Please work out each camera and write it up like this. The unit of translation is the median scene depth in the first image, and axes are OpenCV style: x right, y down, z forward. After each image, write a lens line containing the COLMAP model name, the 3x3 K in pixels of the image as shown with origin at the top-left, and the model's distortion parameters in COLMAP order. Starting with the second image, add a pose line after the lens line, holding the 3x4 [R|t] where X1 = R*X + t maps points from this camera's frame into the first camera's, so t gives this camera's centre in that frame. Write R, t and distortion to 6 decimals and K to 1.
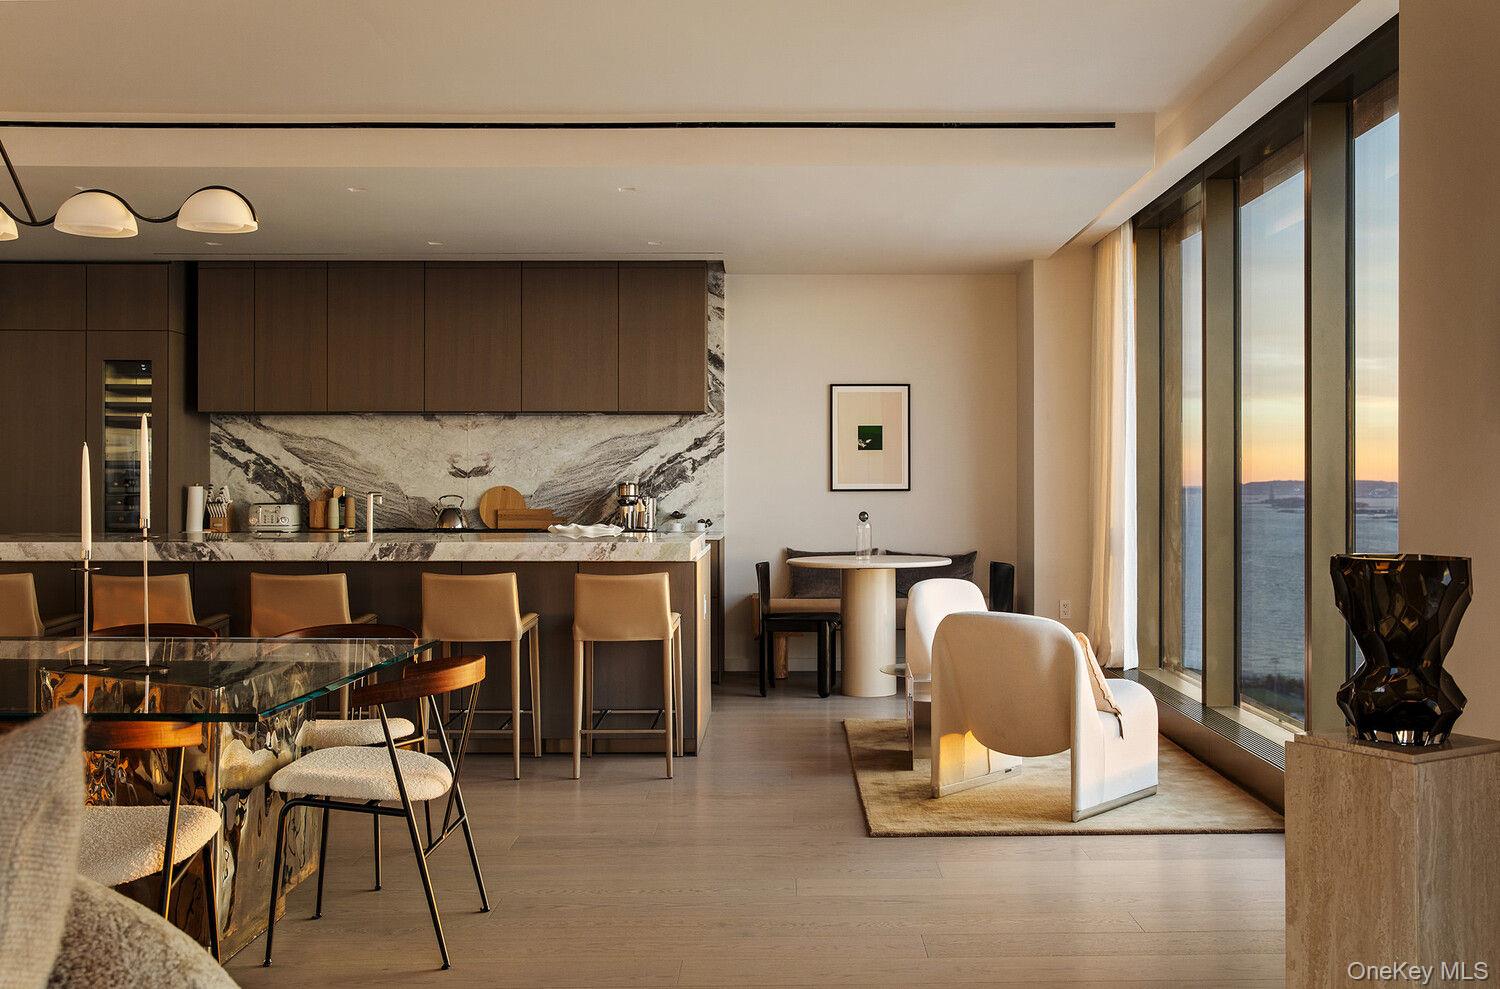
lens RADIAL K [[1456.2, 0, 751.4], [0, 1456.2, 491.7], [0, 0, 1]] dist [0.001186, 0.000000]
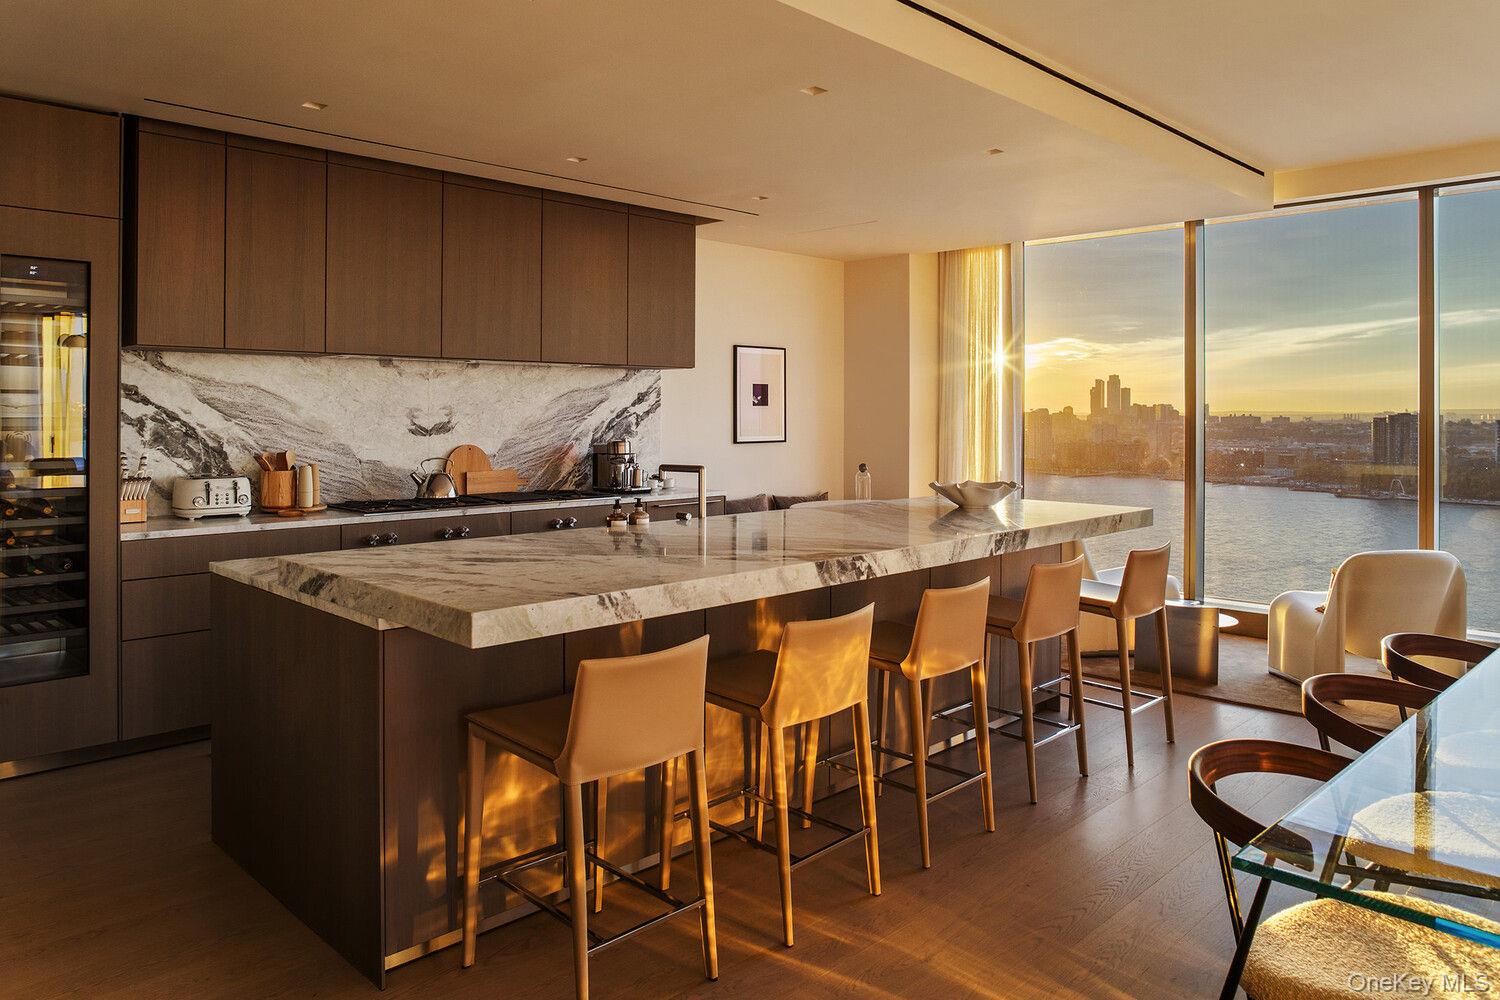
lens RADIAL K [[1052.5, 0, 740.7], [0, 1052.5, 455.0], [0, 0, 1]] dist [-0.044965, 0.001997]
pose [[0.691871, -0.026890, 0.721521, -0.507627], [0.001191, 0.999347, 0.036102, -0.020176], [-0.722021, -0.024119, 0.691451, 0.452143]]
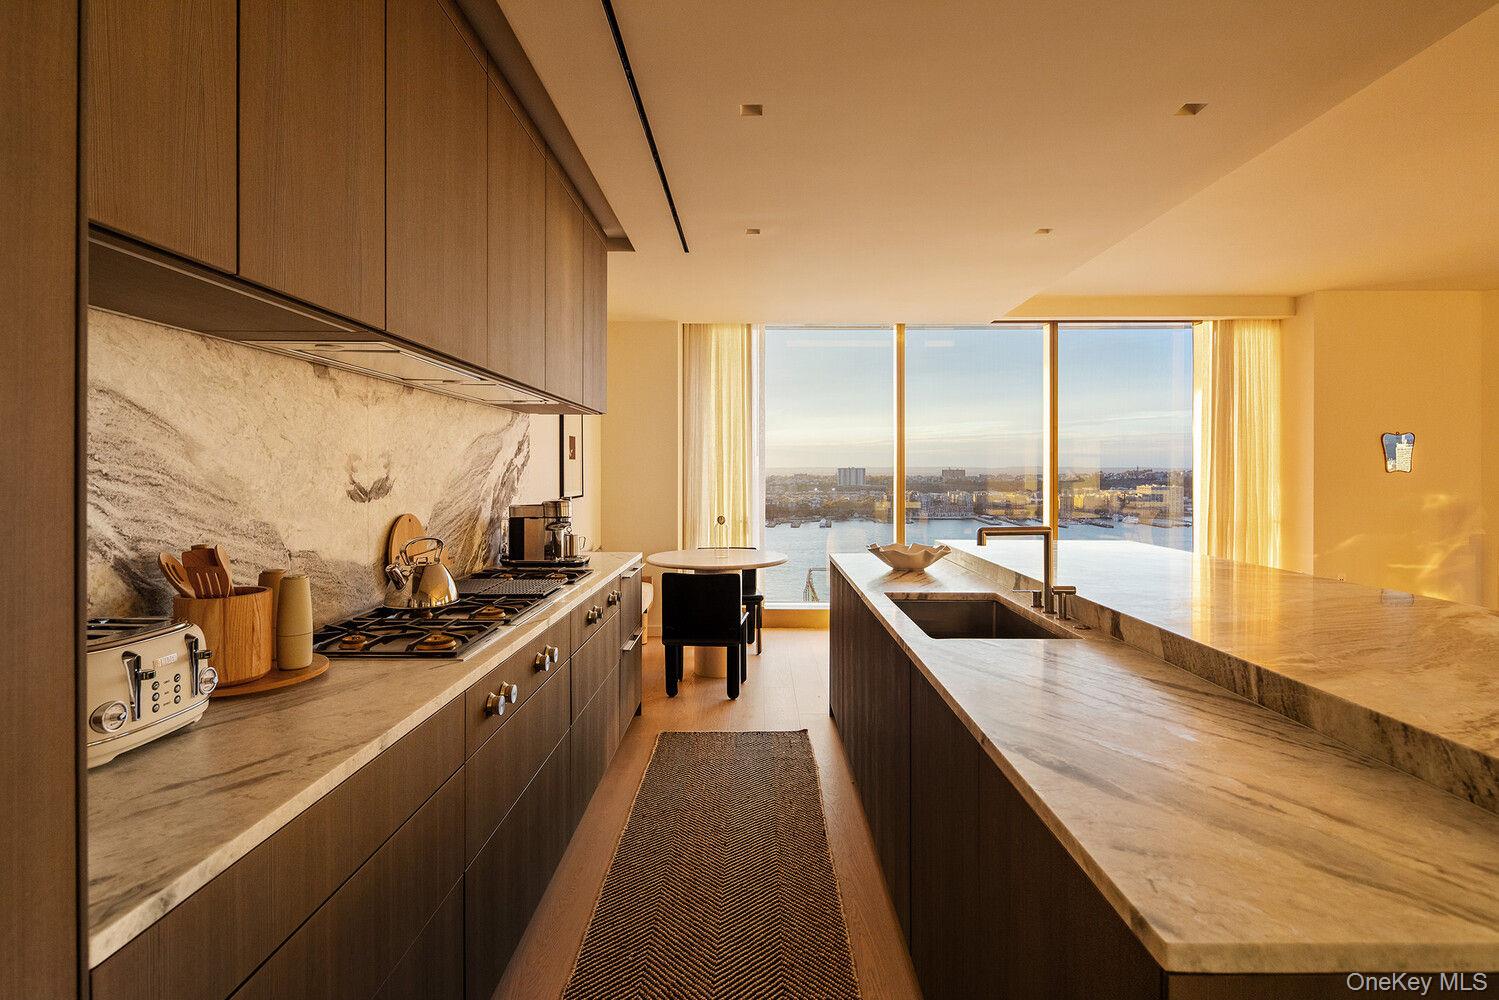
lens RADIAL K [[734.2, 0, 756.4], [0, 734.2, 498.7], [0, 0, 1]] dist [0.022222, -0.000032]
pose [[-0.013214, -0.037500, 0.999209, -0.450604], [-0.002169, 0.999295, 0.037475, -0.020406], [-0.999910, -0.001672, -0.013286, 0.870924]]
